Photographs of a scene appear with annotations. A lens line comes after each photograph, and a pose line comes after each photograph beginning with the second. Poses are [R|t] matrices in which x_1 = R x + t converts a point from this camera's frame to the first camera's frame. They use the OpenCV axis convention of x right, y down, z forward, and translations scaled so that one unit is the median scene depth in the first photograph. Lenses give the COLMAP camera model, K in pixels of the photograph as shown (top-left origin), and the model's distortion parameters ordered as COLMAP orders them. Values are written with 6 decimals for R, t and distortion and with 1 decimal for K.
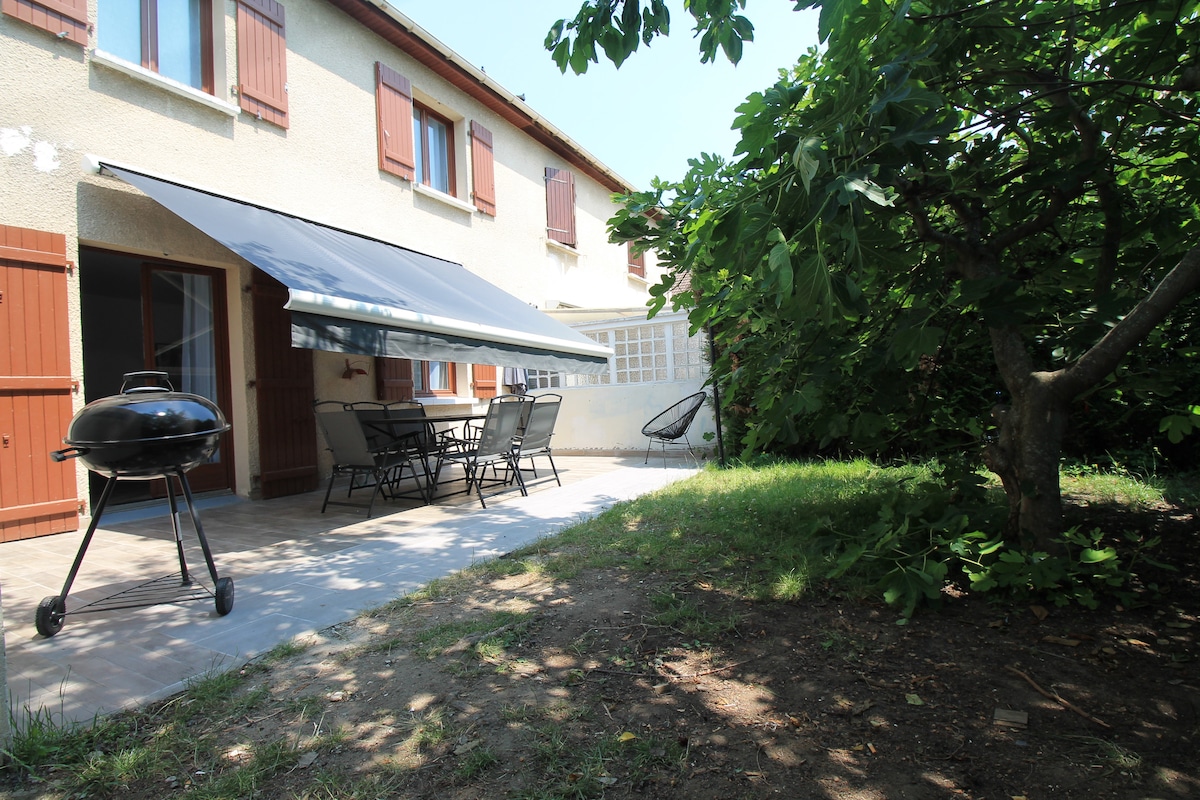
lens RADIAL K [[592.4, 0, 601.6], [0, 592.4, 388.4], [0, 0, 1]] dist [-0.027503, -0.000718]
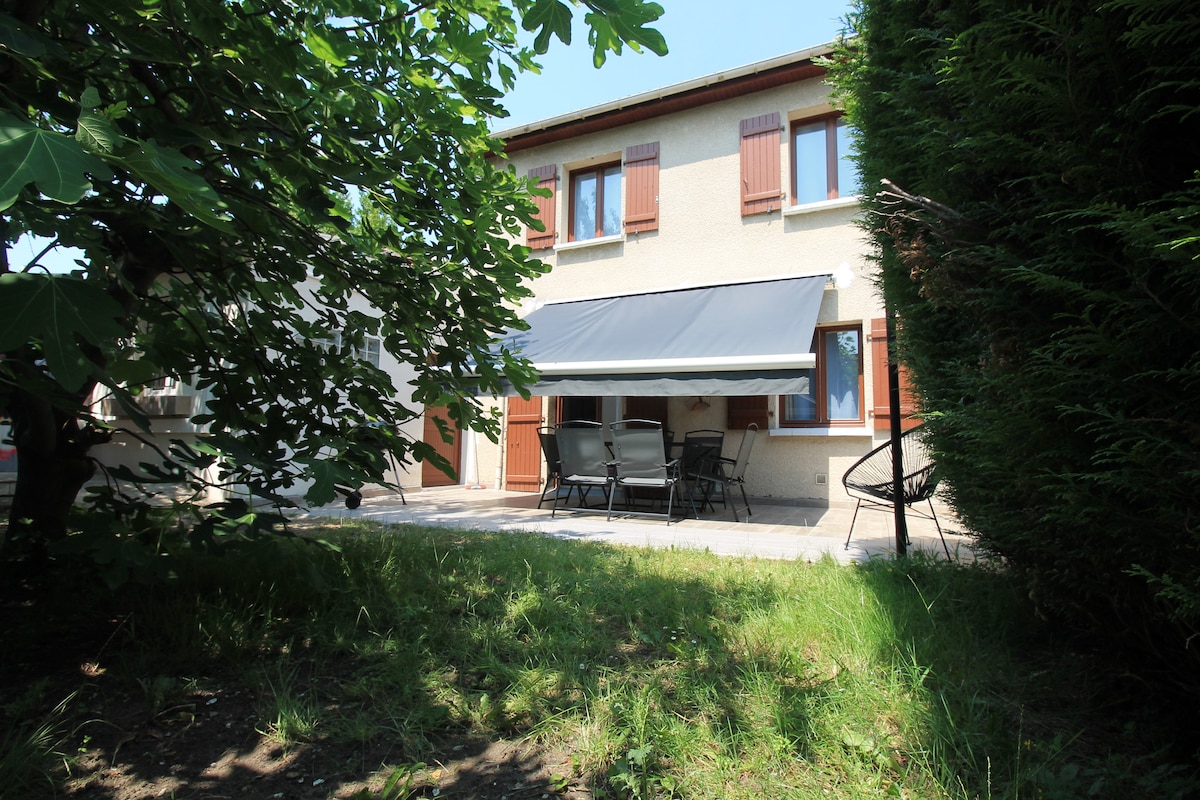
lens RADIAL K [[430.8, 0, 597.1], [0, 430.8, 411.5], [0, 0, 1]] dist [0.000817, -0.005992]
pose [[0.091804, -0.032175, -0.995257, 0.431177], [-0.007994, 0.999422, -0.033047, 0.011661], [0.995745, 0.010990, 0.091493, 0.782584]]
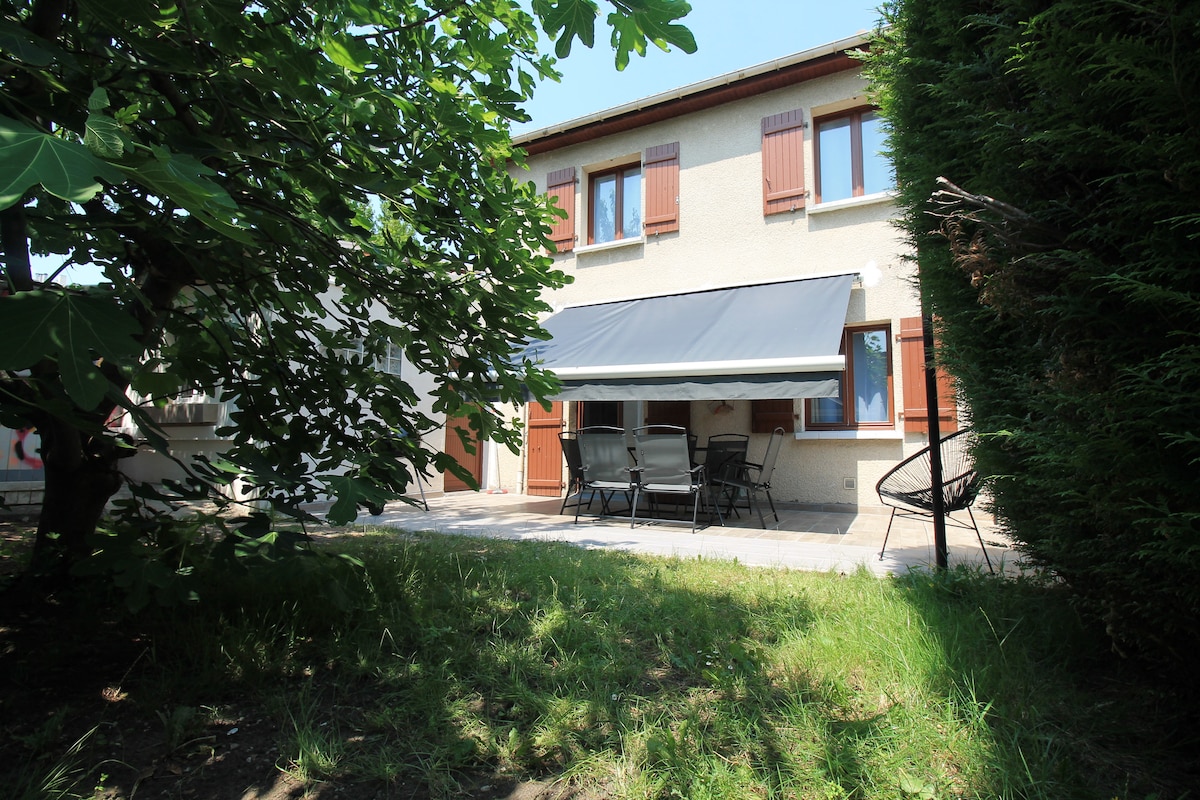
lens RADIAL K [[432.1, 0, 605.3], [0, 432.1, 412.5], [0, 0, 1]] dist [-0.000880, -0.004931]
pose [[0.064013, -0.035186, -0.997329, 0.424966], [-0.001053, 0.999375, -0.035325, 0.007387], [0.997949, 0.003311, 0.063936, 0.780113]]
